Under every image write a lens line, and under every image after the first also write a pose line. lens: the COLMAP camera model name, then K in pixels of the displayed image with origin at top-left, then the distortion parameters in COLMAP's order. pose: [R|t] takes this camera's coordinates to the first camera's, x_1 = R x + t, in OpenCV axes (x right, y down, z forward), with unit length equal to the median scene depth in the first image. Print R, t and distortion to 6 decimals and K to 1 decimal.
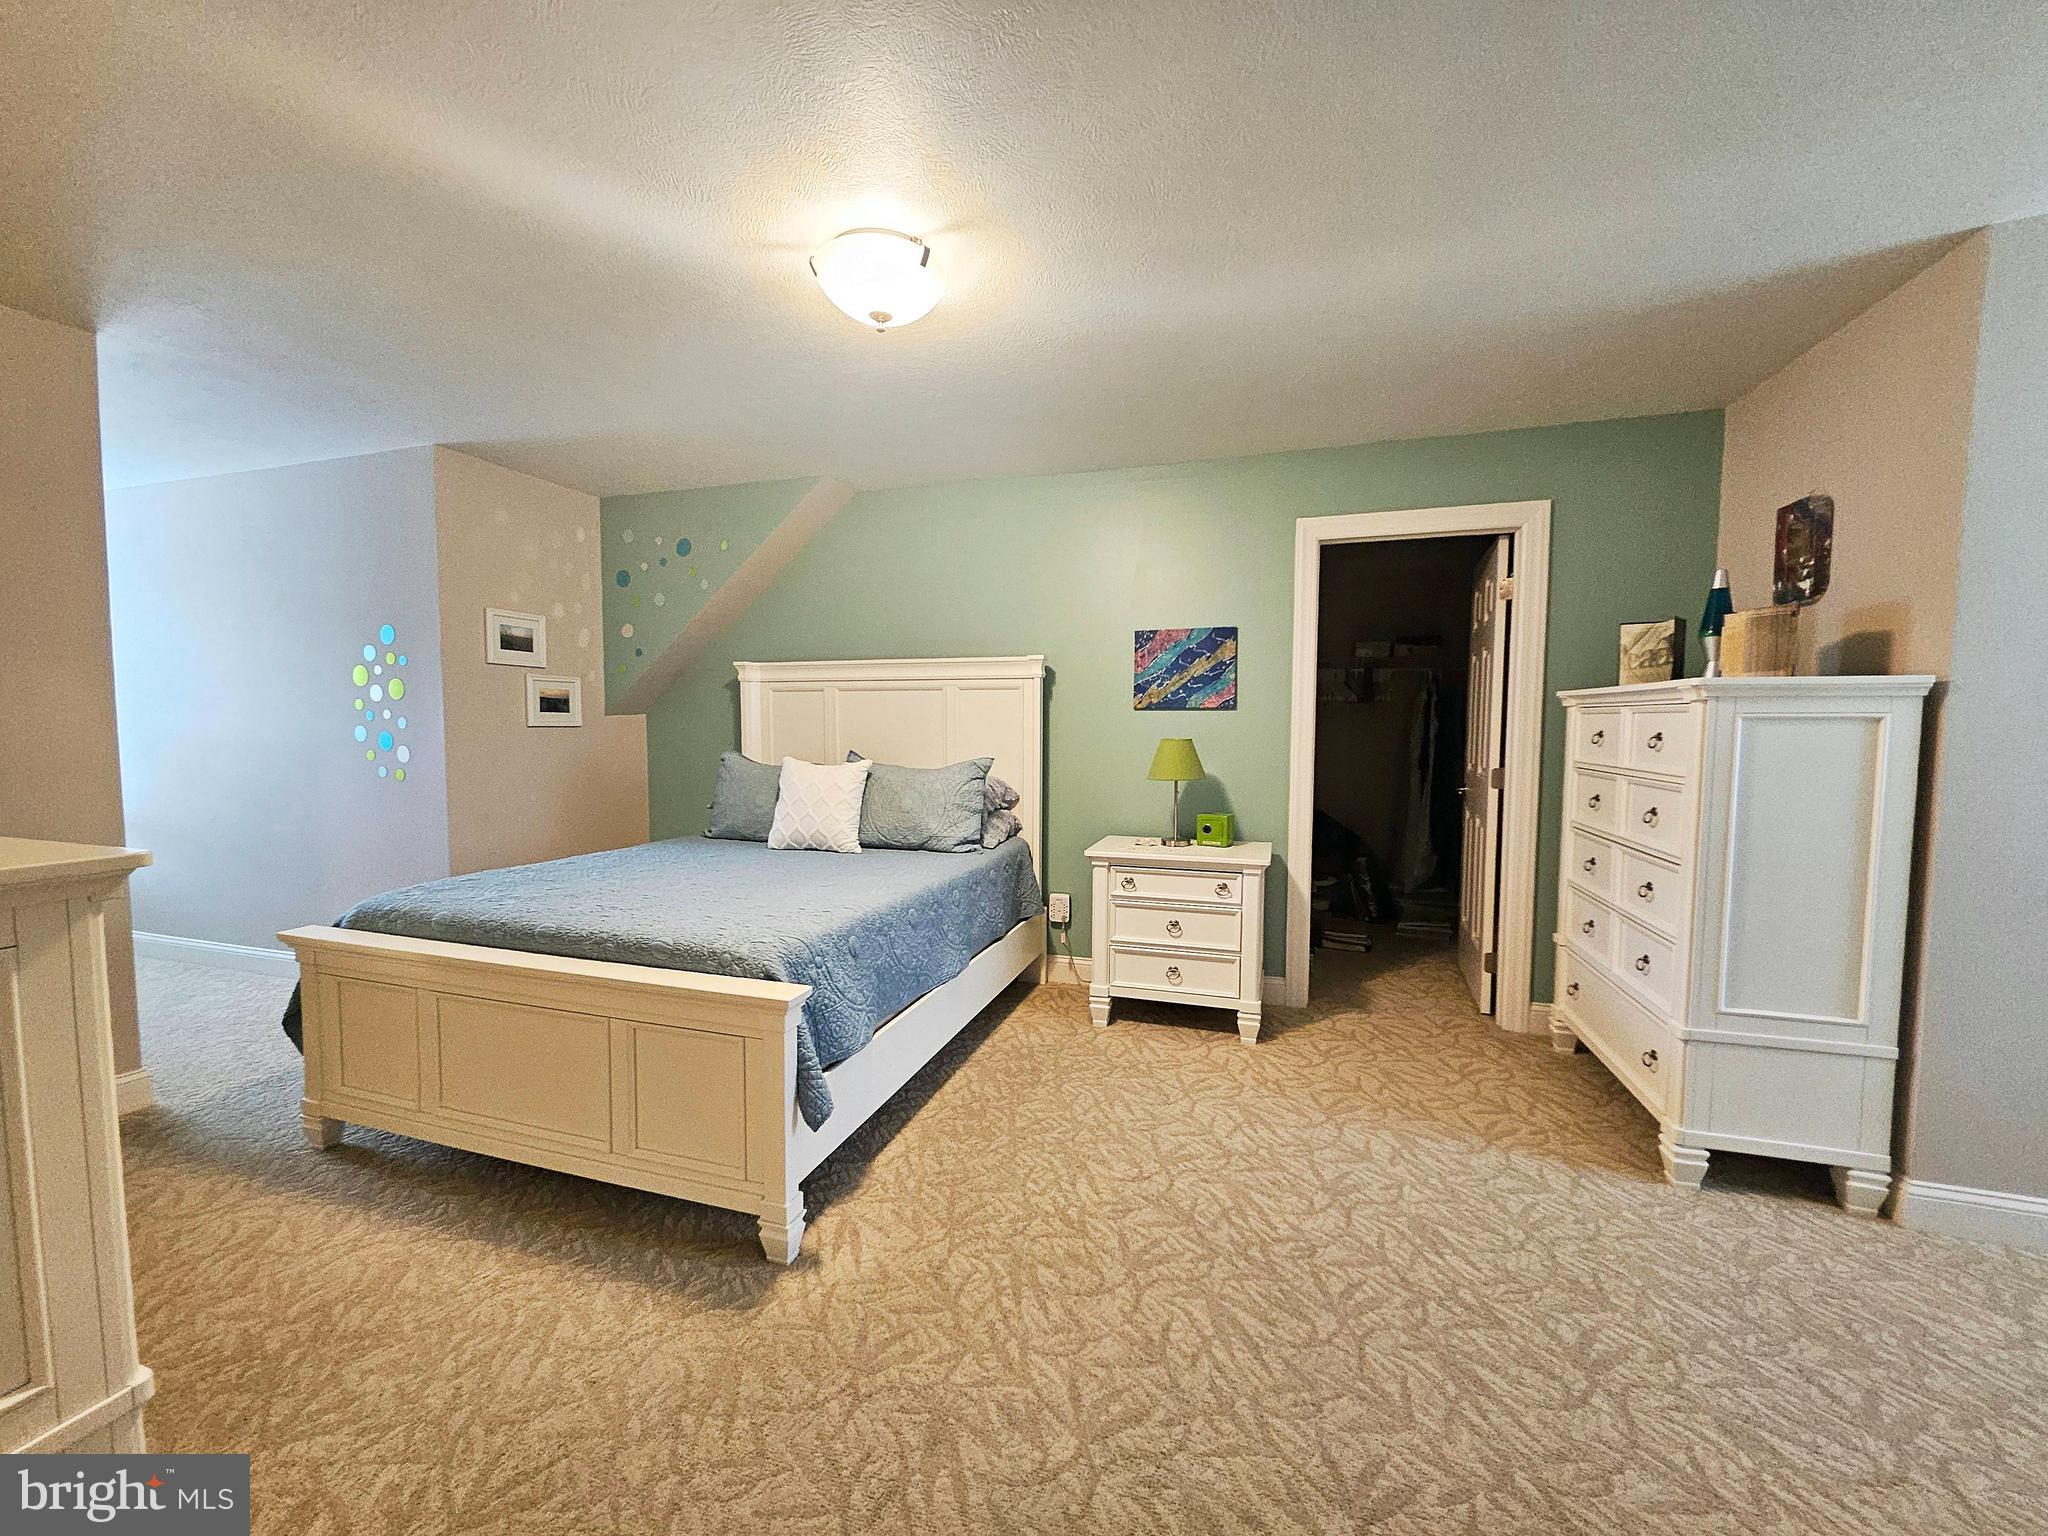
lens RADIAL K [[800.7, 0, 1015.4], [0, 800.7, 778.4], [0, 0, 1]] dist [0.001048, -0.000024]
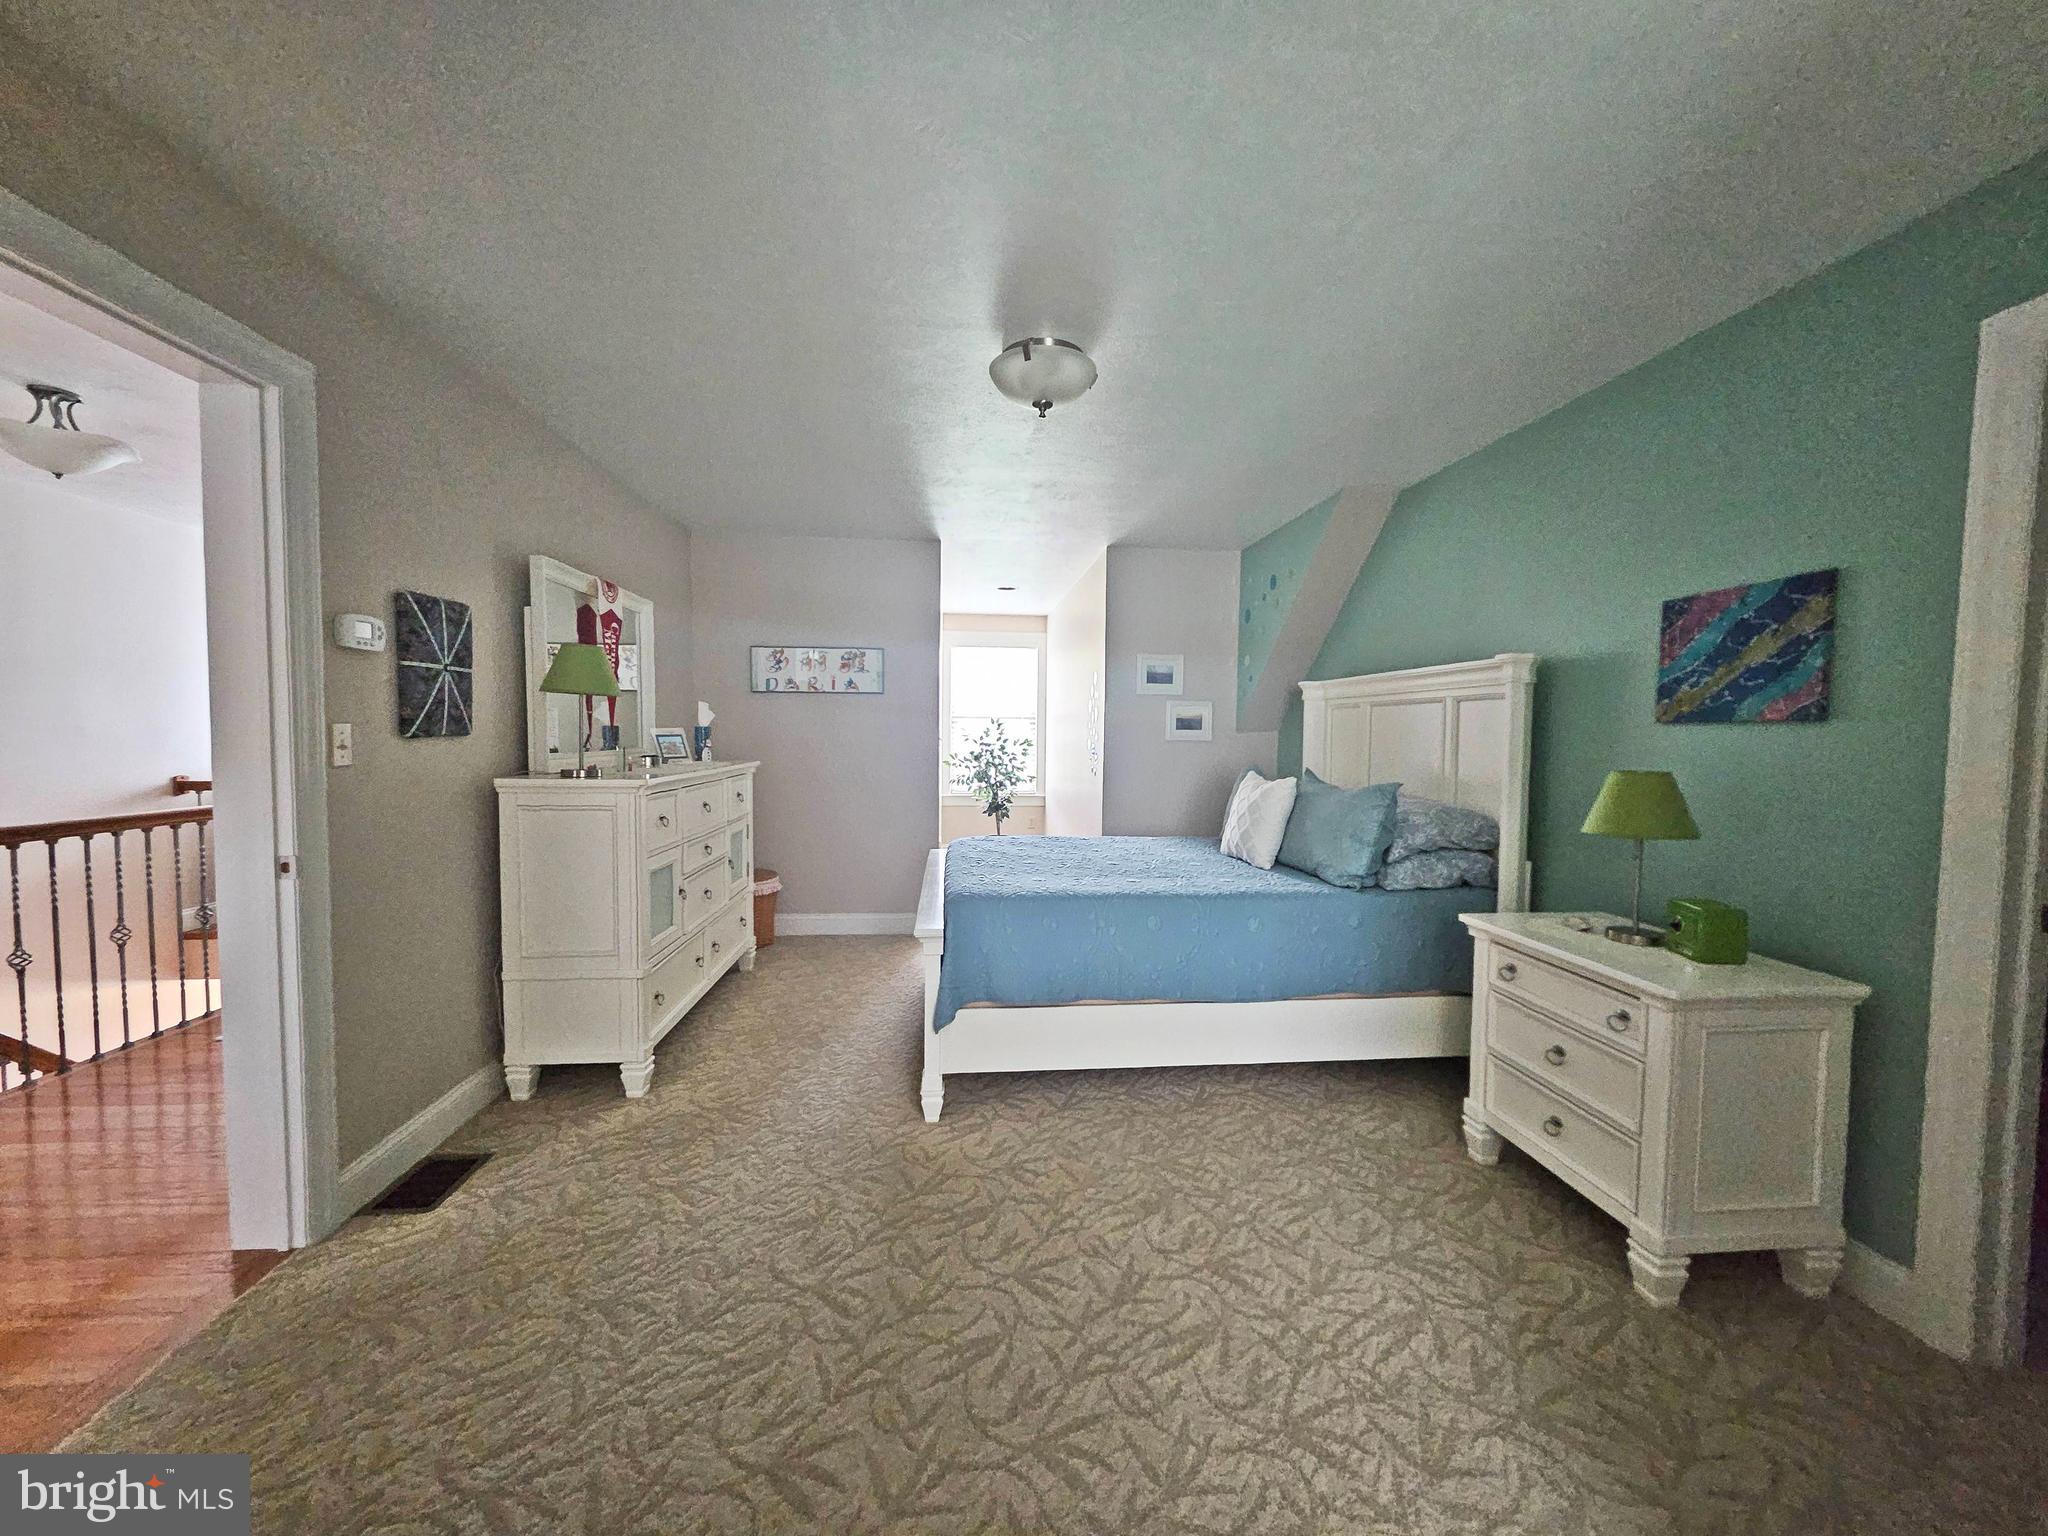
lens RADIAL K [[800.7, 0, 1019.7], [0, 800.7, 762.9], [0, 0, 1]] dist [0.001048, -0.000024]
pose [[0.403190, 0.037112, -0.914363, 0.542822], [-0.084311, 0.996434, 0.003266, -0.015106], [0.911224, 0.075774, 0.404882, 0.288000]]
